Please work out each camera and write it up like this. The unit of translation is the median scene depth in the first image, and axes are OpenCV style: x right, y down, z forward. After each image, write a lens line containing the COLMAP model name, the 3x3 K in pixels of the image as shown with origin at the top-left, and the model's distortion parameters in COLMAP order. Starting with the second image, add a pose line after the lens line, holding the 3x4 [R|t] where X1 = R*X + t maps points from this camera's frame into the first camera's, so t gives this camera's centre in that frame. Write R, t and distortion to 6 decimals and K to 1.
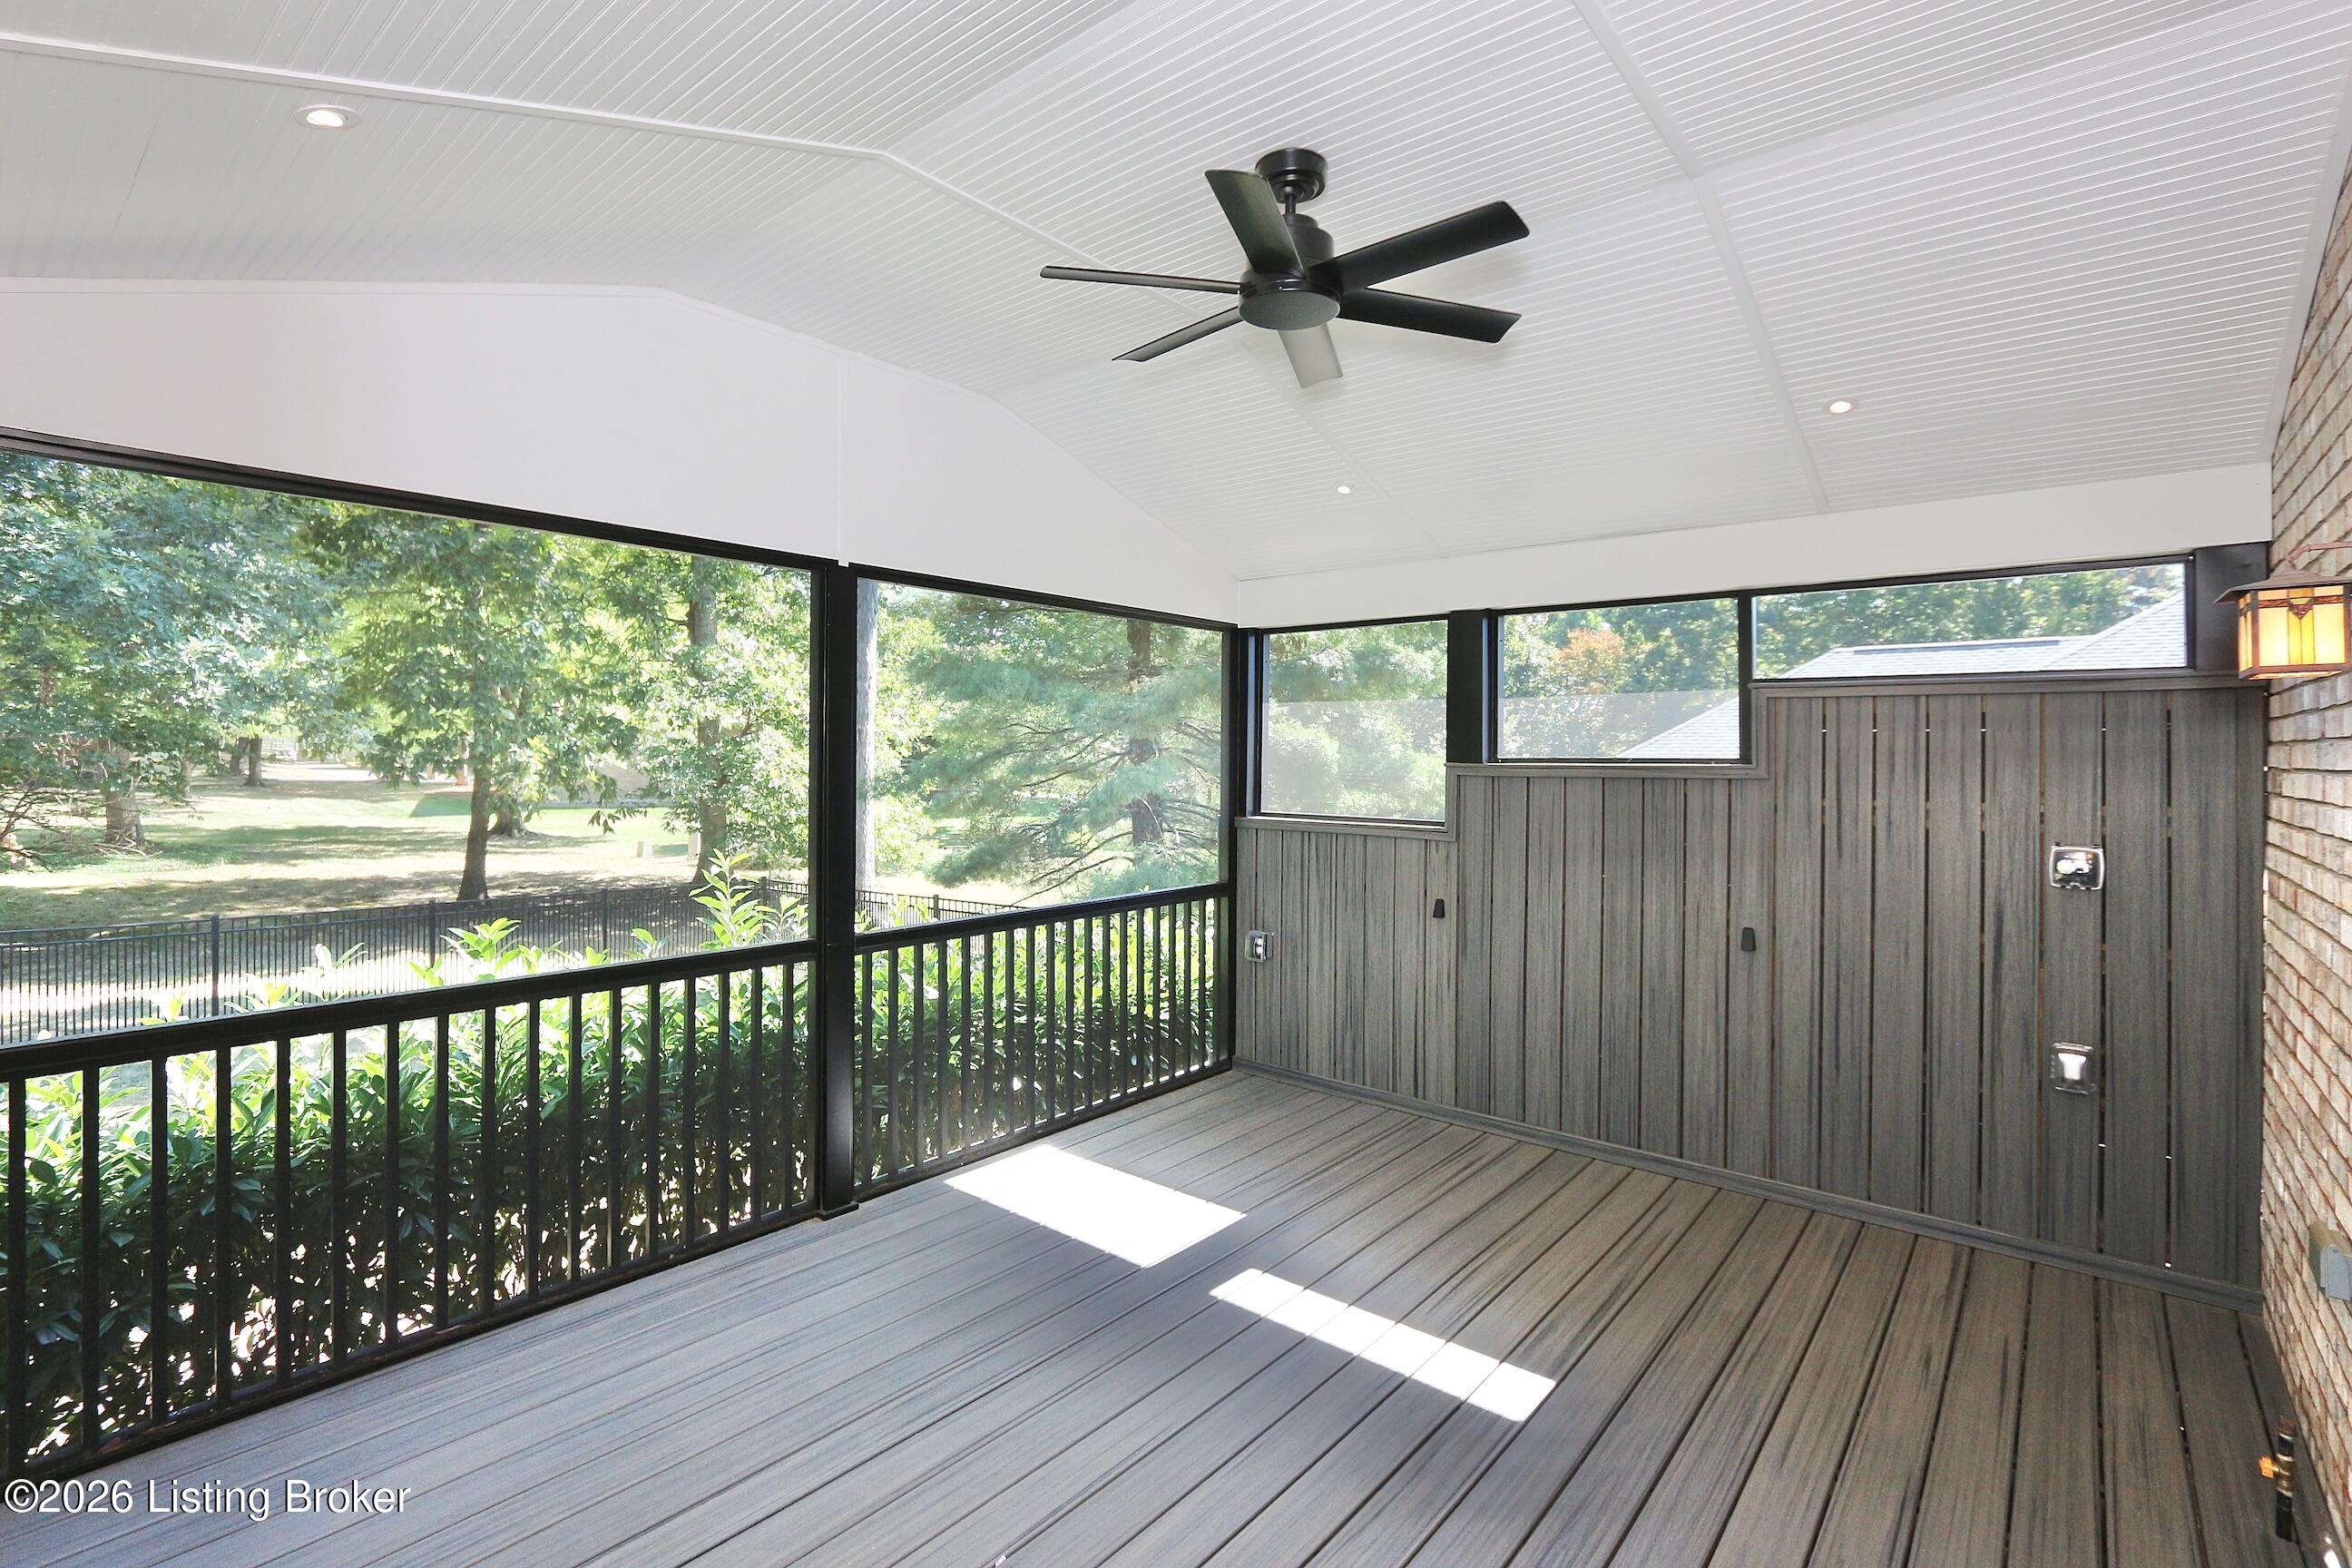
lens RADIAL K [[1100.4, 0, 1123.3], [0, 1100.4, 773.2], [0, 0, 1]] dist [-0.008580, 0.002012]
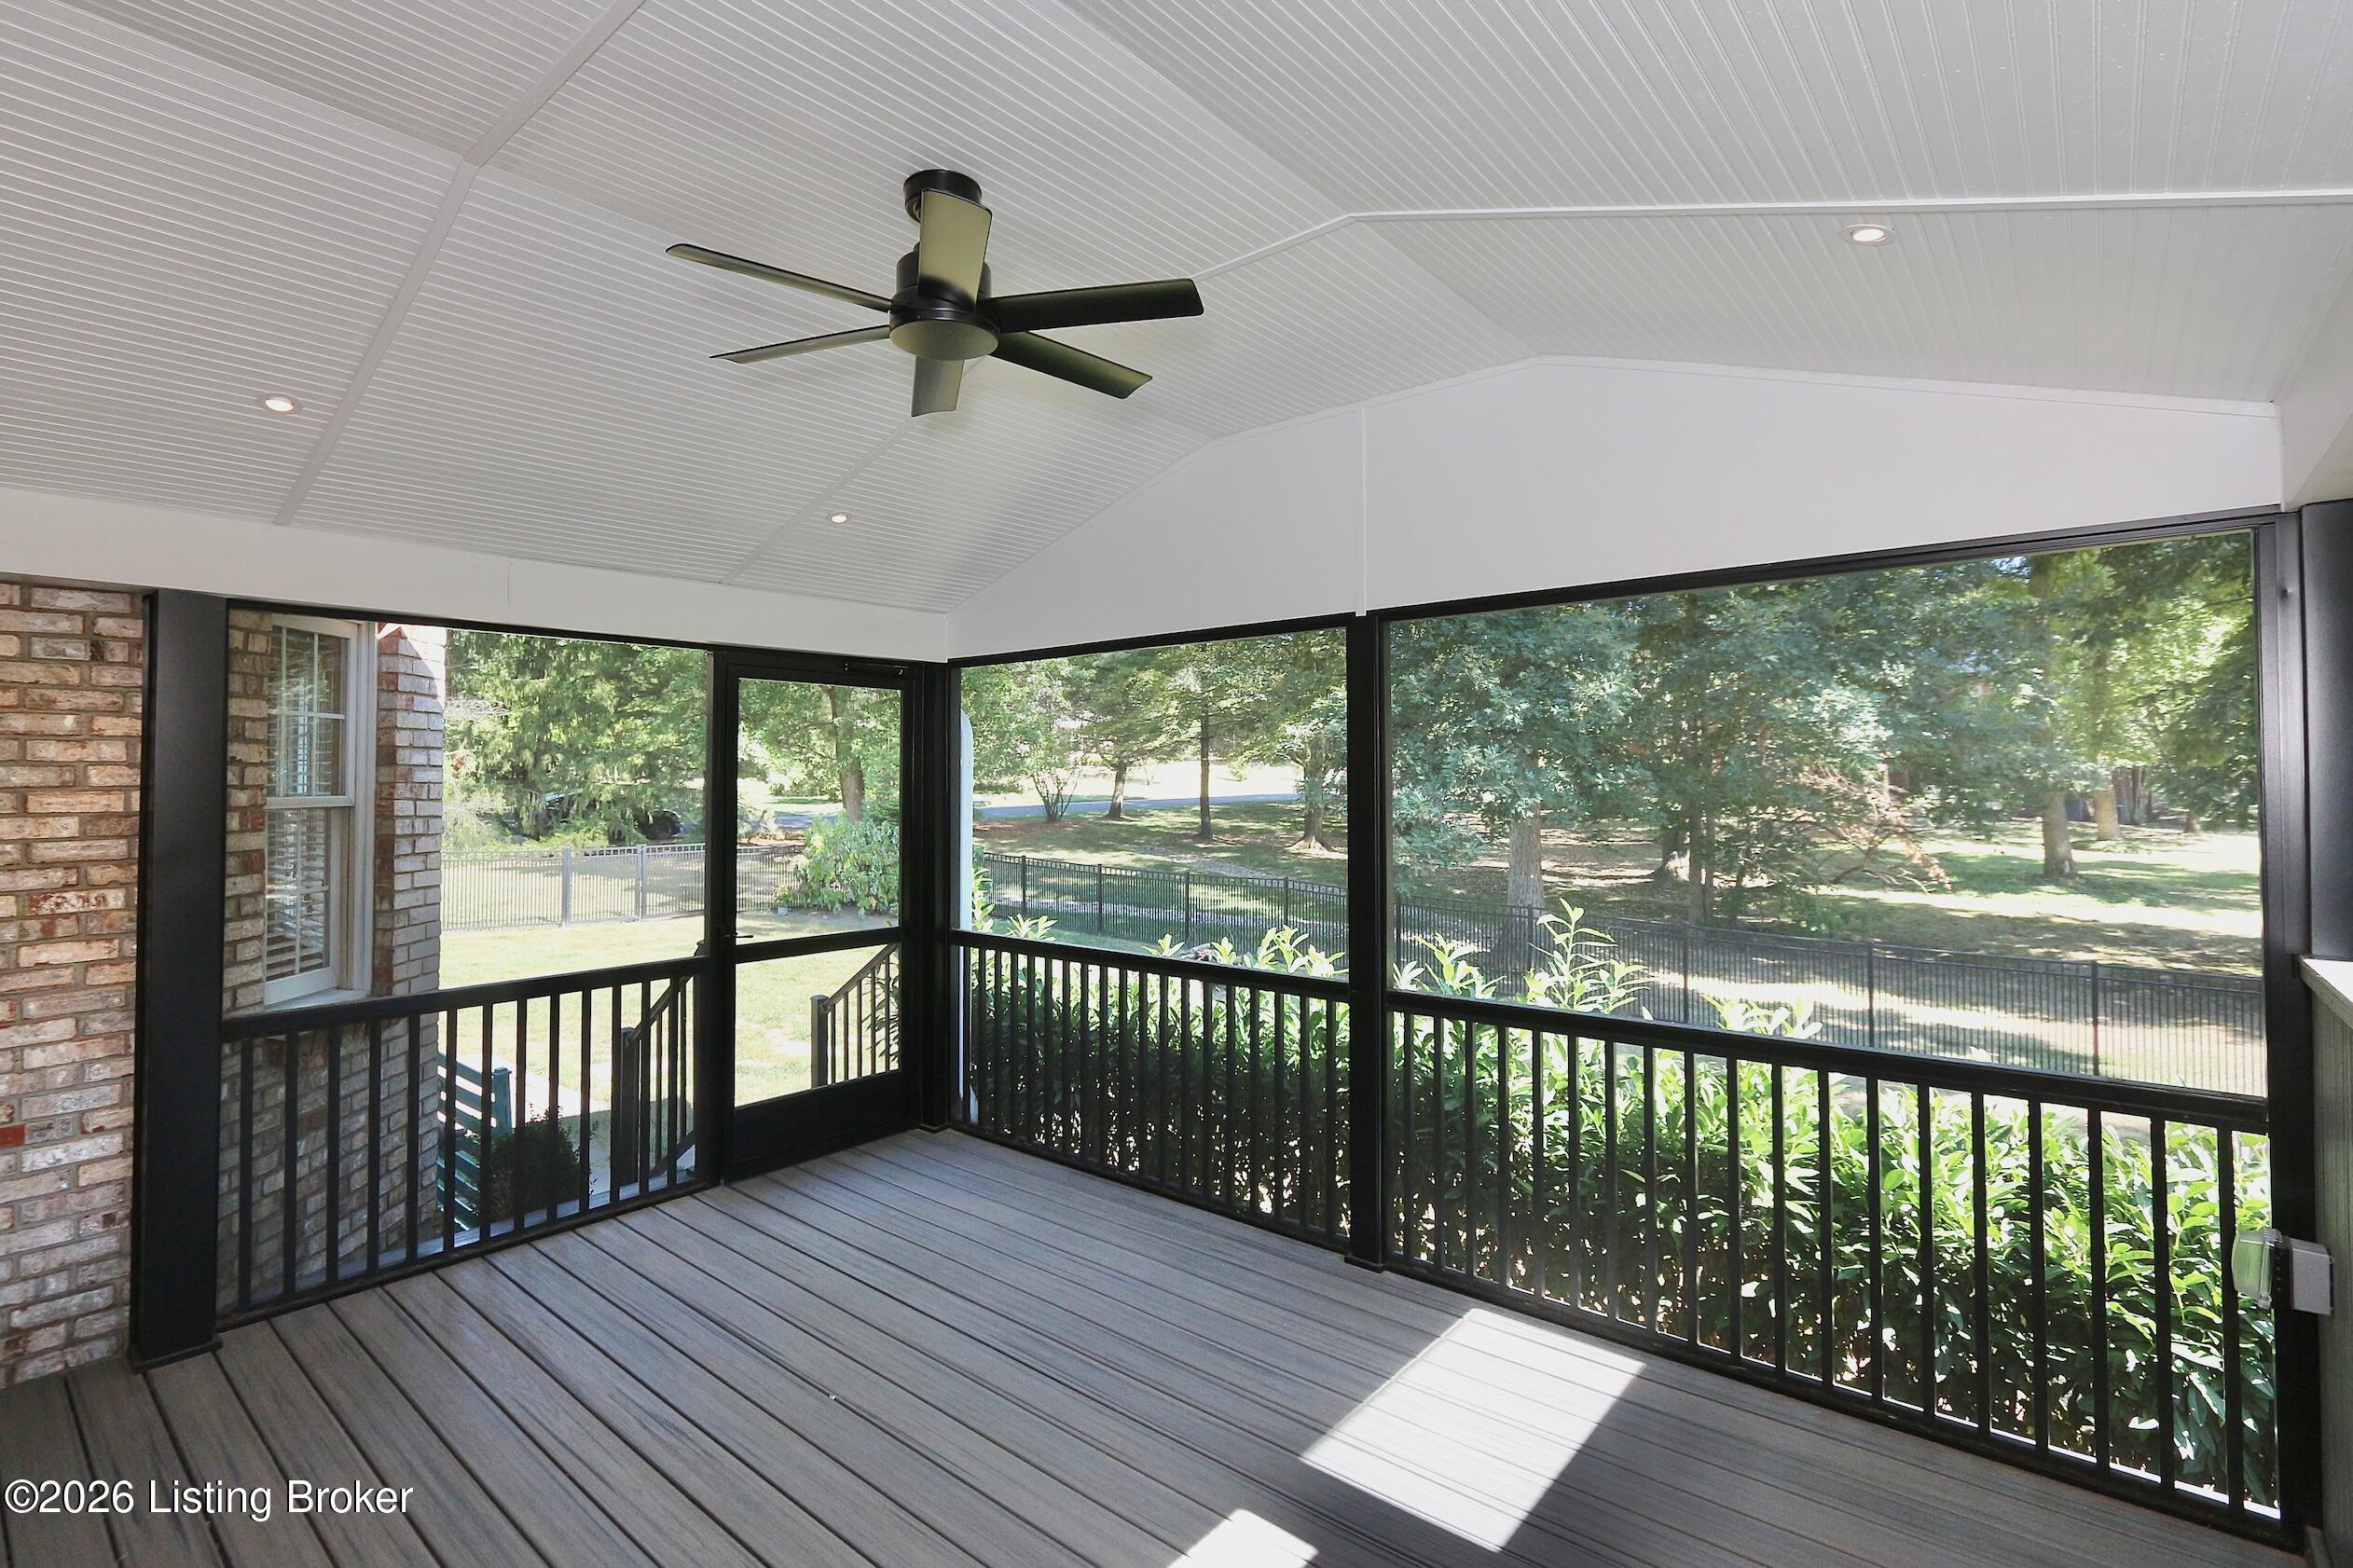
lens RADIAL K [[1100.8, 0, 1184.2], [0, 1100.8, 760.9], [0, 0, 1]] dist [-0.008580, 0.002012]
pose [[0.017354, -0.032147, -0.999332, 0.739026], [-0.011686, 0.999408, -0.032352, -0.020163], [0.999781, 0.012240, 0.016968, 0.812429]]
